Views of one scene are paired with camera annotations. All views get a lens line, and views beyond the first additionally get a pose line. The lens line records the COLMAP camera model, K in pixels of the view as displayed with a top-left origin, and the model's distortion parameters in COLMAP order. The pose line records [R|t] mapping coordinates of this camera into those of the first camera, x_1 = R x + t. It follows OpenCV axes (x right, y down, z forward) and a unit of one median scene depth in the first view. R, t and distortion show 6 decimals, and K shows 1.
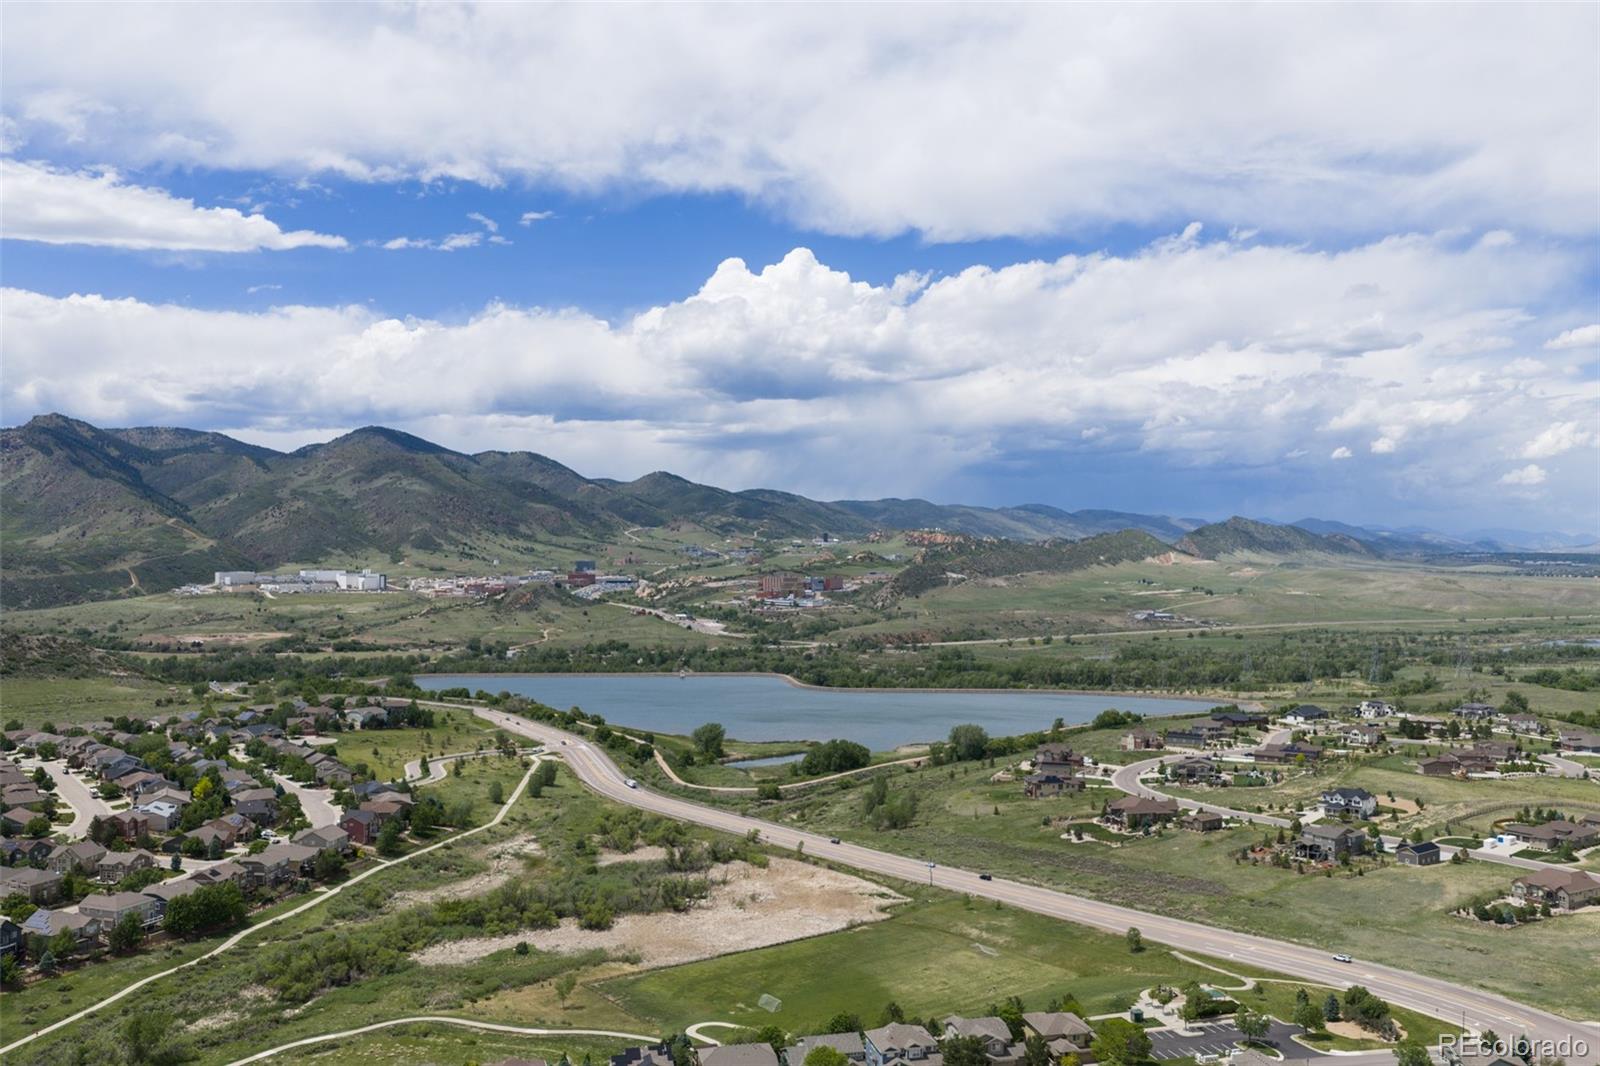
lens RADIAL K [[1317.4, 0, 807.0], [0, 1317.4, 535.8], [0, 0, 1]] dist [0.016948, -0.029729]
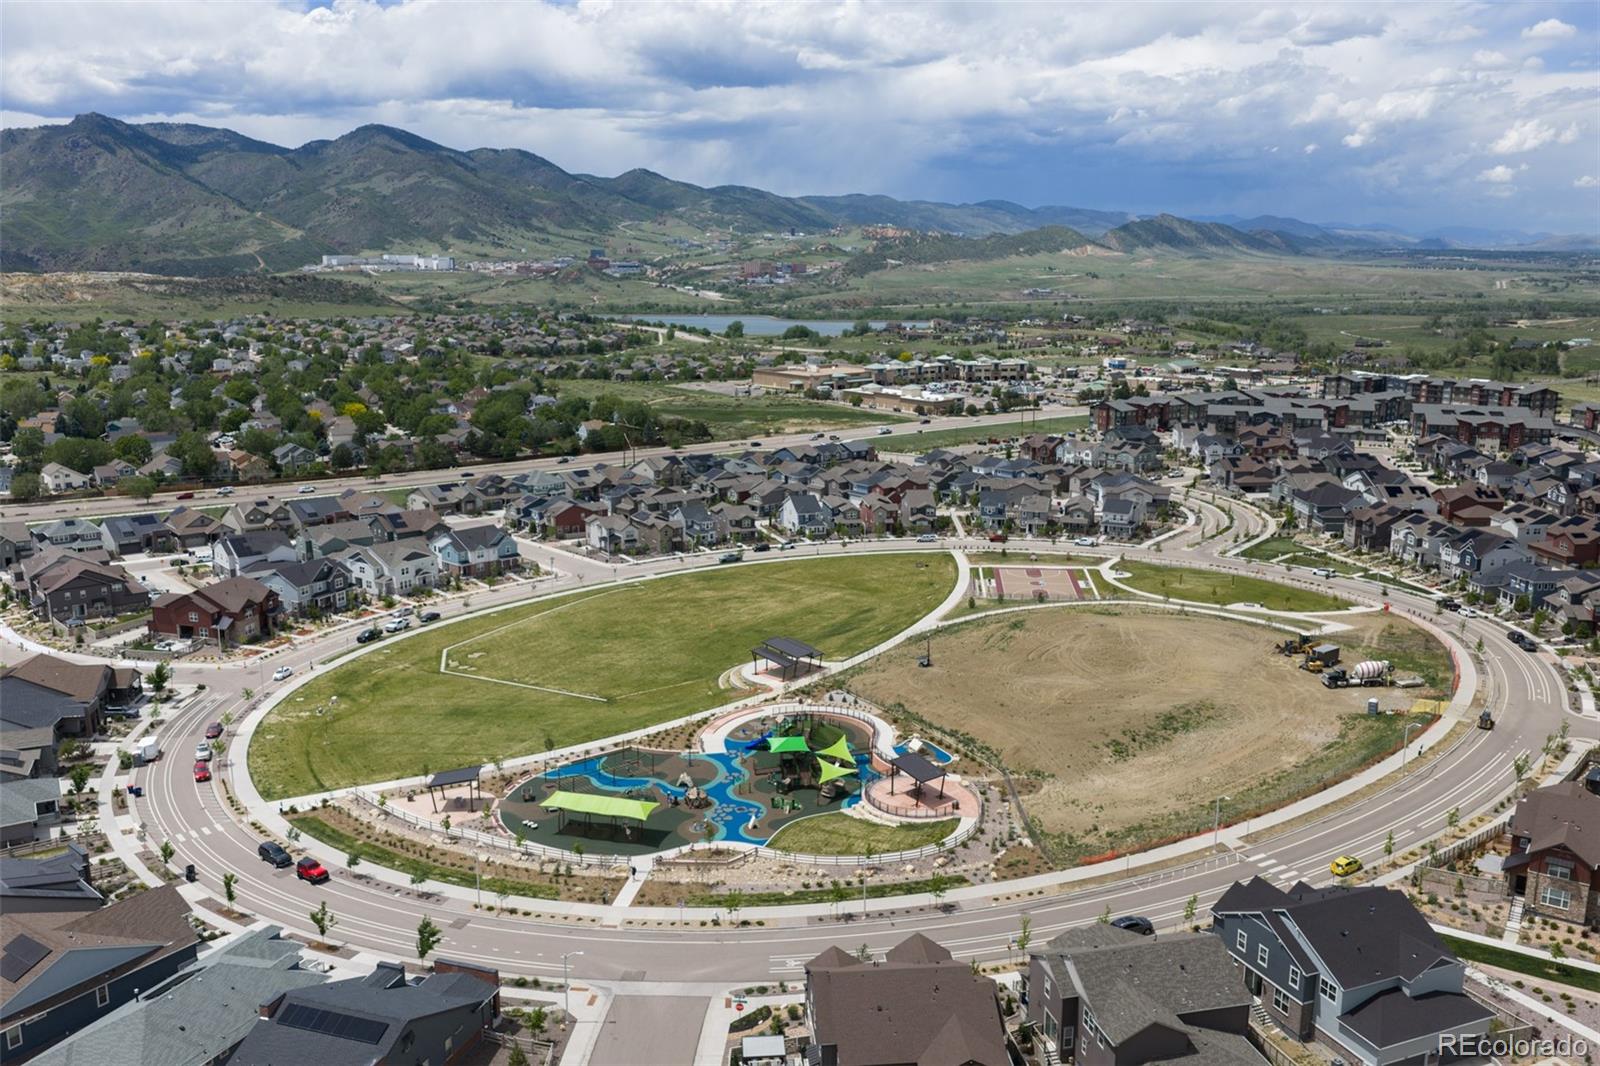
lens RADIAL K [[1317.4, 0, 793.2], [0, 1317.4, 540.4], [0, 0, 1]] dist [0.016948, -0.029729]
pose [[0.999871, 0.000683, 0.016032, -0.003727], [-0.004322, 0.973644, 0.228030, 0.001255], [-0.015454, -0.228070, 0.973522, -0.192845]]
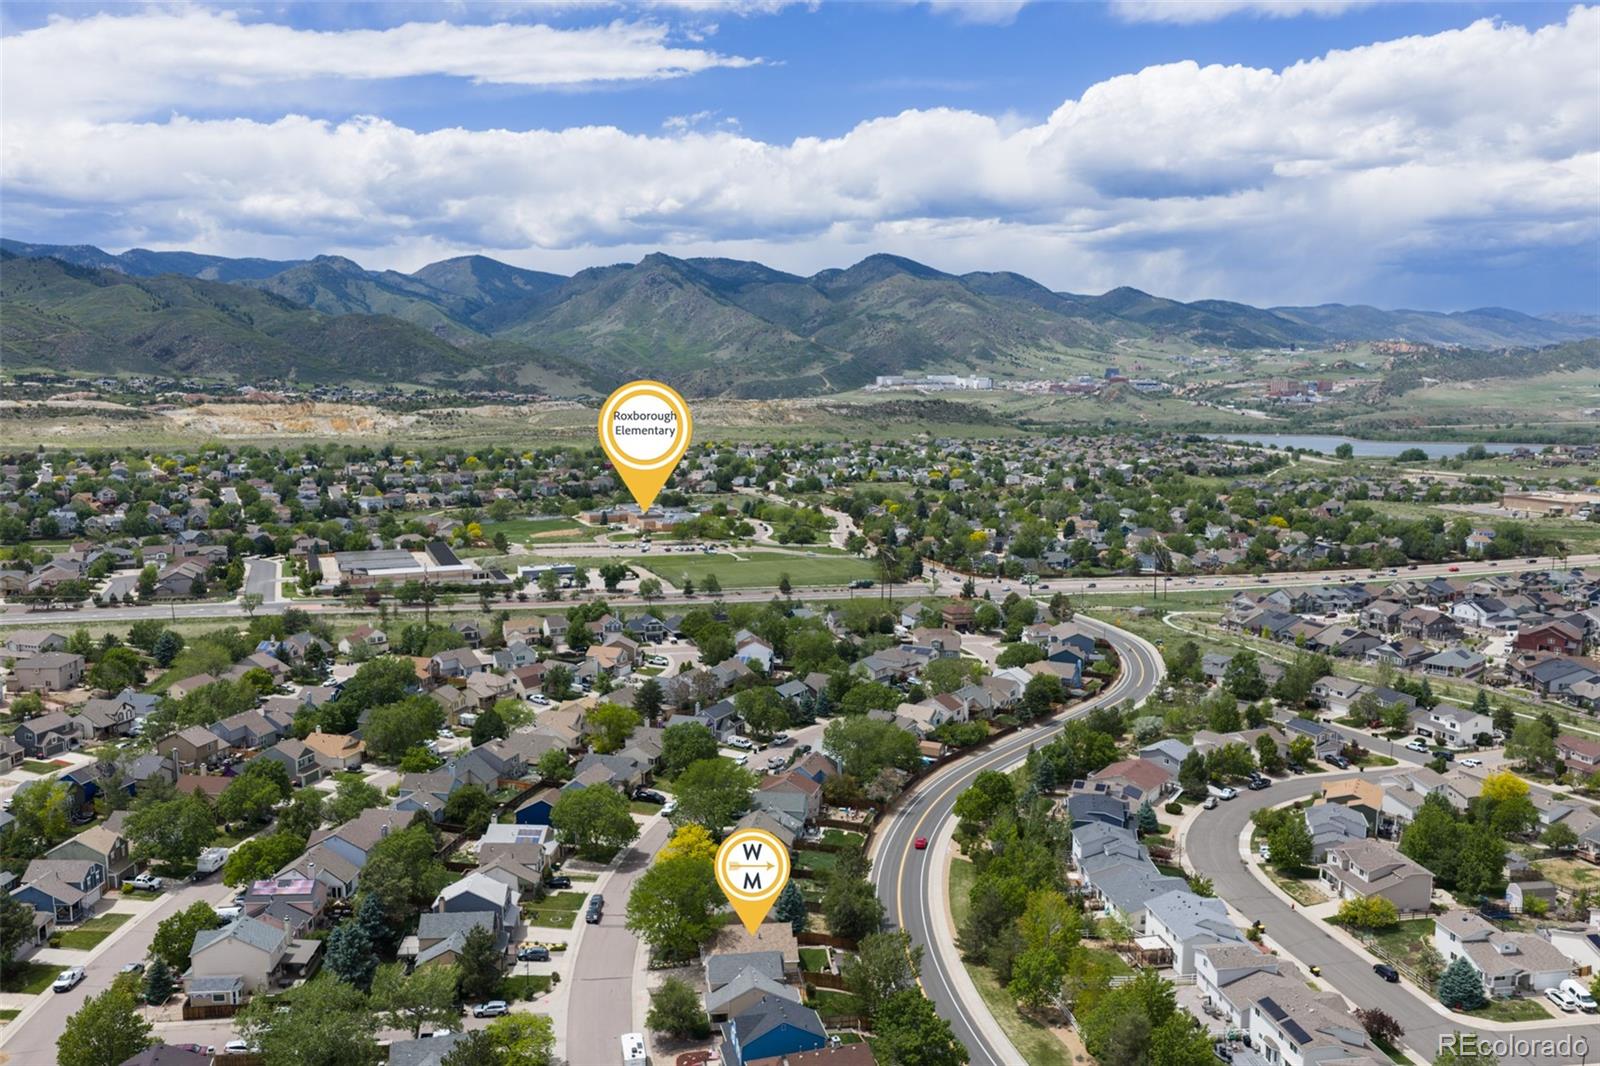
lens RADIAL K [[1317.4, 0, 809.8], [0, 1317.4, 536.7], [0, 0, 1]] dist [0.016948, -0.029729]
pose [[0.956091, 0.037373, -0.290677, -0.051422], [0.005550, 0.989349, 0.145458, -0.005419], [0.293017, -0.140684, 0.945700, -0.247918]]
